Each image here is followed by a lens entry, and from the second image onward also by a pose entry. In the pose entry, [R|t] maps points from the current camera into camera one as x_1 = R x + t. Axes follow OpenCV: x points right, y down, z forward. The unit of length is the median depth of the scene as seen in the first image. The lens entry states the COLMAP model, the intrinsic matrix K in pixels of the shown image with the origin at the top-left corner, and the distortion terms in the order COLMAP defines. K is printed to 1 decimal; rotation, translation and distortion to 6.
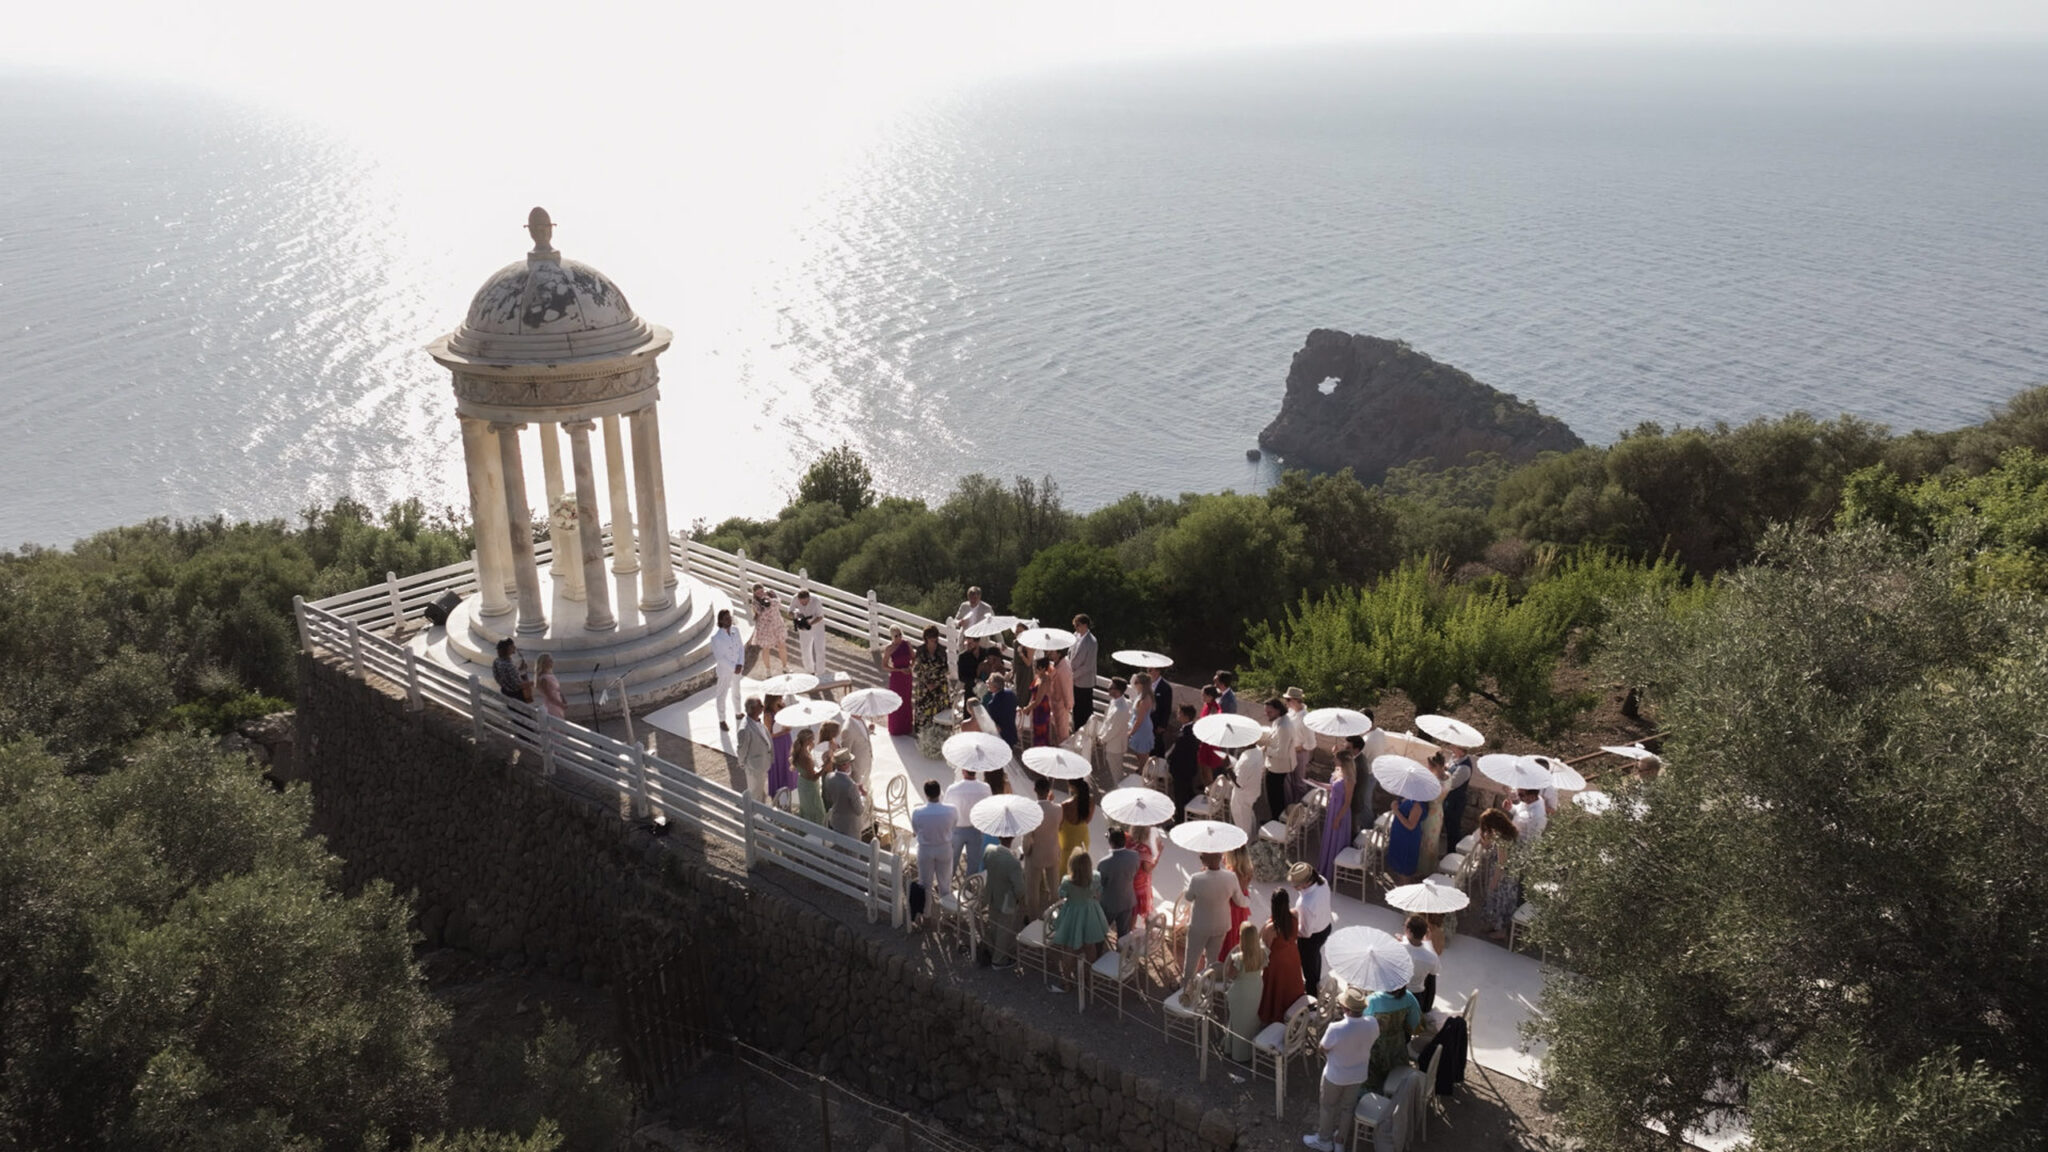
lens RADIAL K [[1450.2, 0, 1024.0], [0, 1450.2, 576.0], [0, 0, 1]] dist [0.006471, 0.002221]
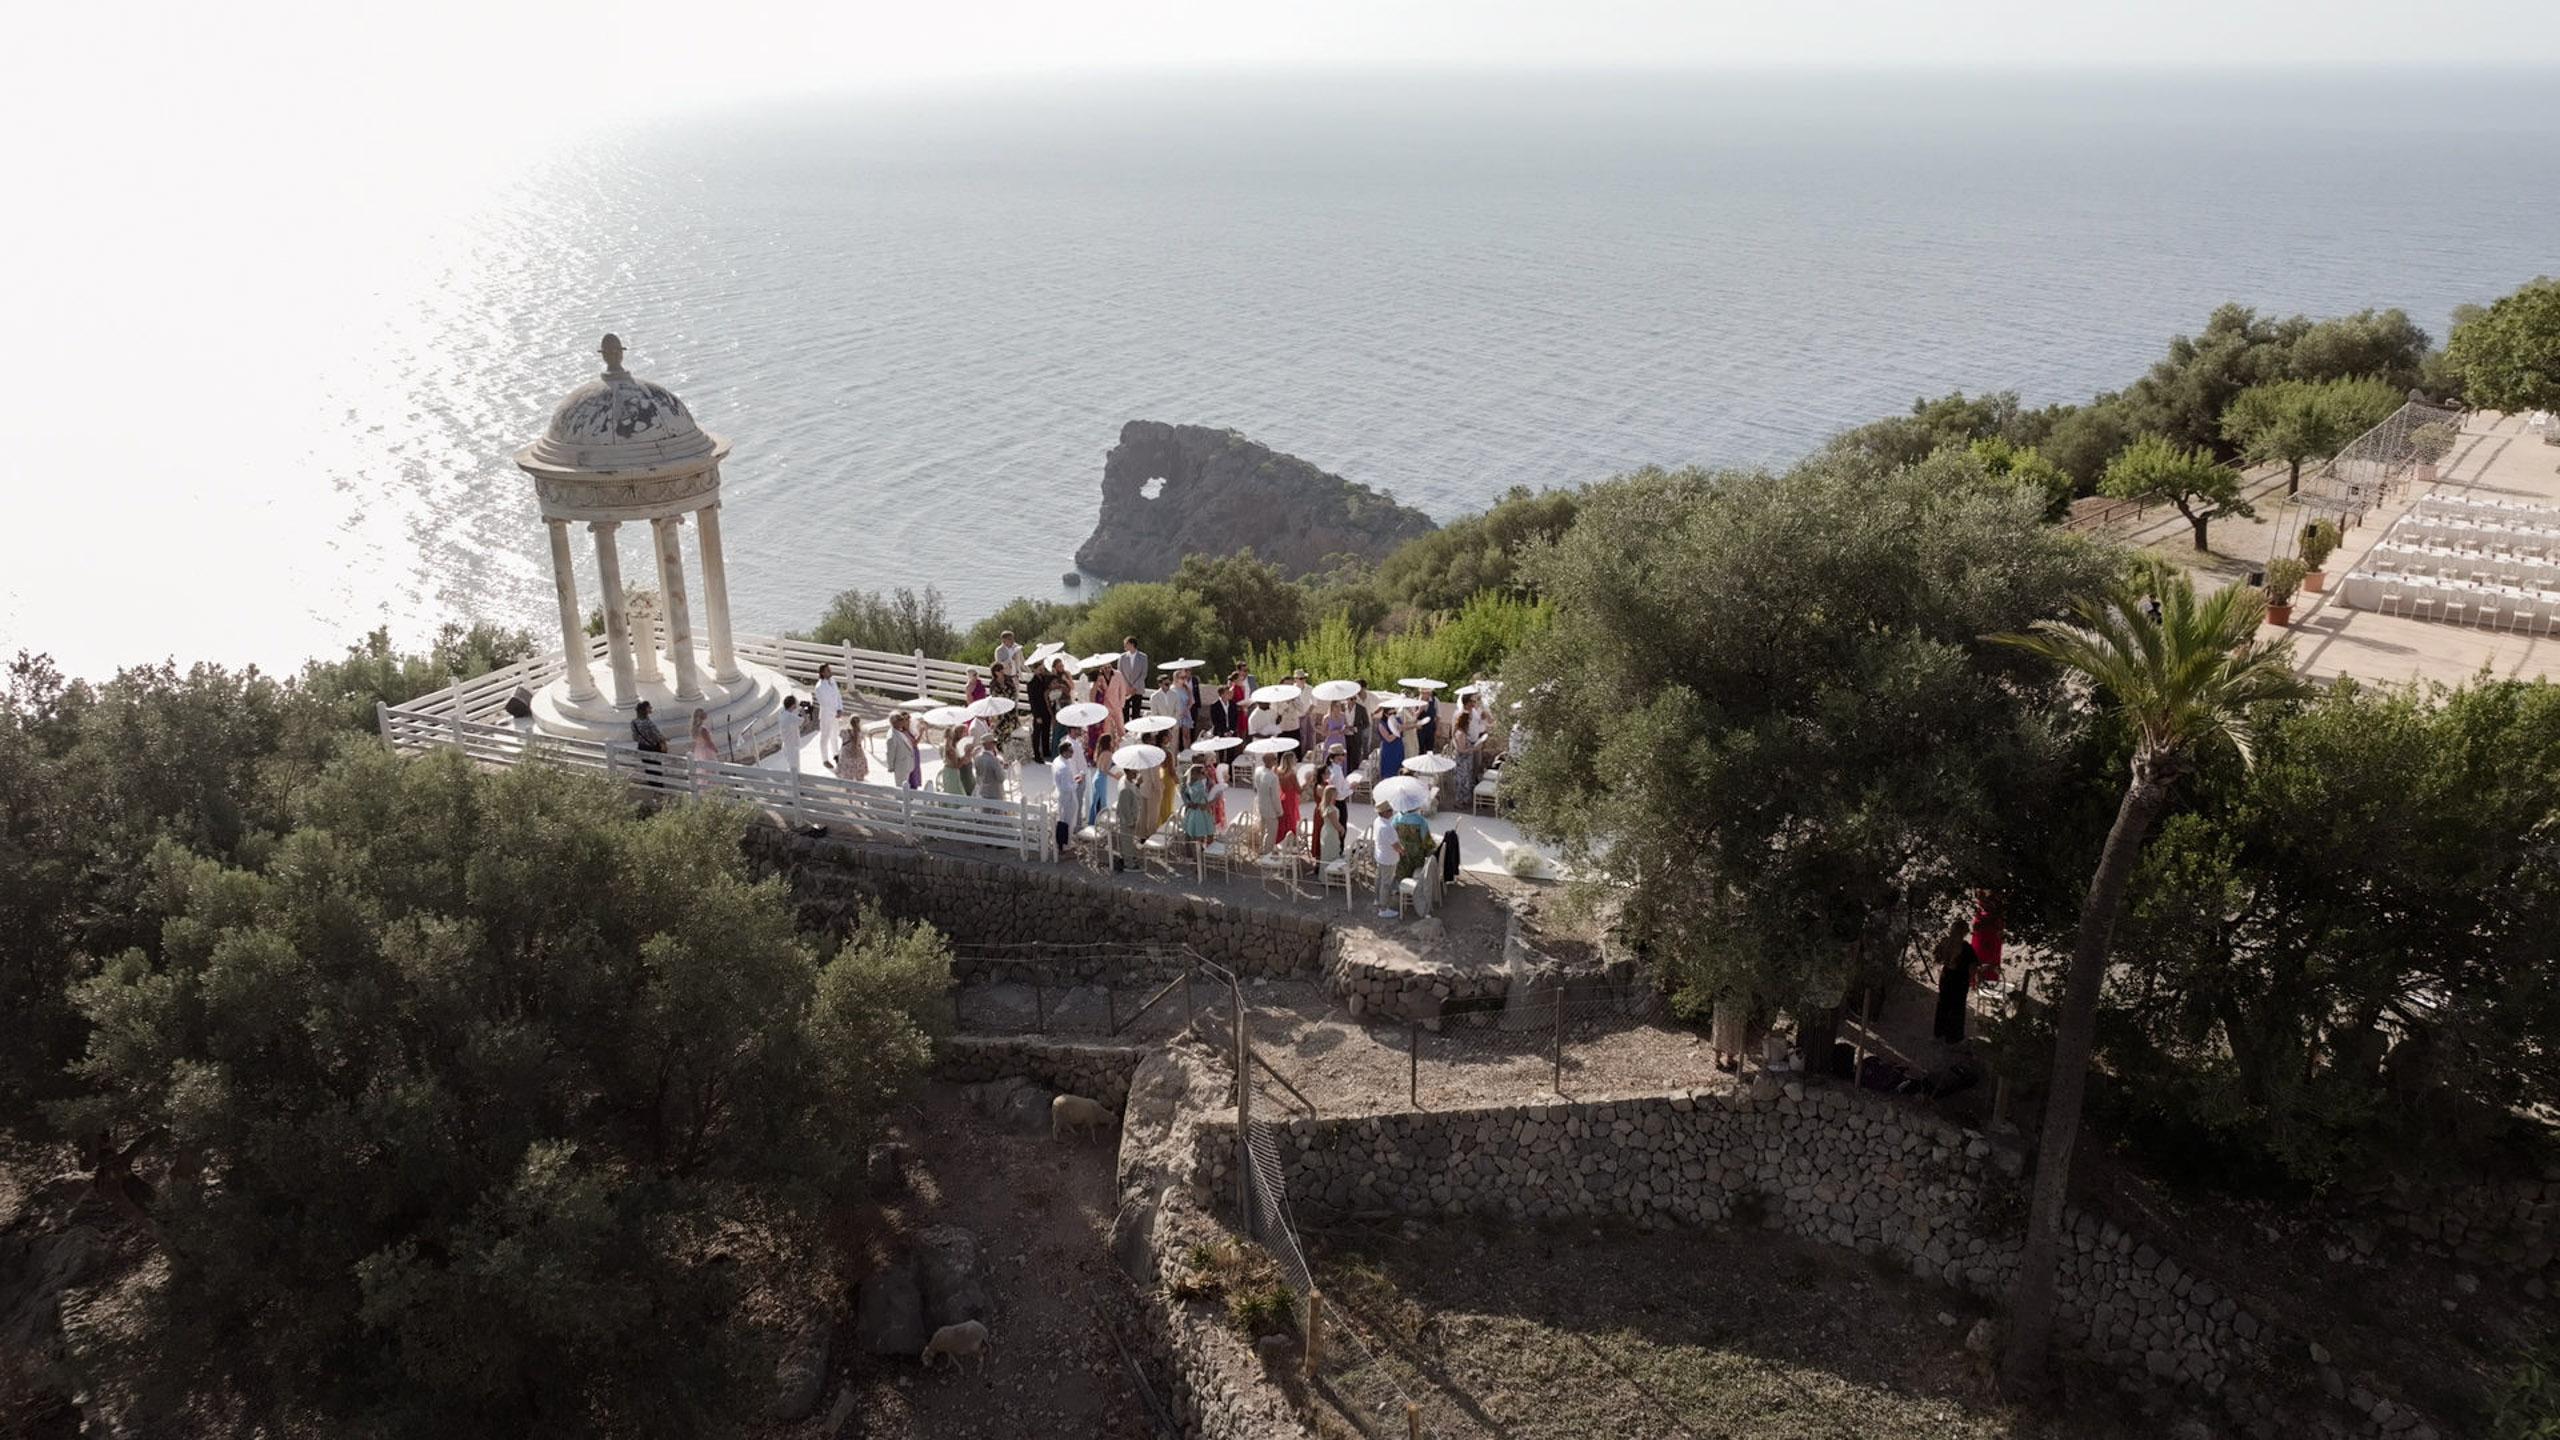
lens RADIAL K [[1812.8, 0, 1280.0], [0, 1812.8, 720.0], [0, 0, 1]] dist [0.006471, 0.002221]
pose [[0.959411, -0.100910, 0.263340, -0.105059], [0.103290, 0.994640, 0.004826, 0.043511], [-0.262415, 0.022570, 0.964691, -0.230454]]
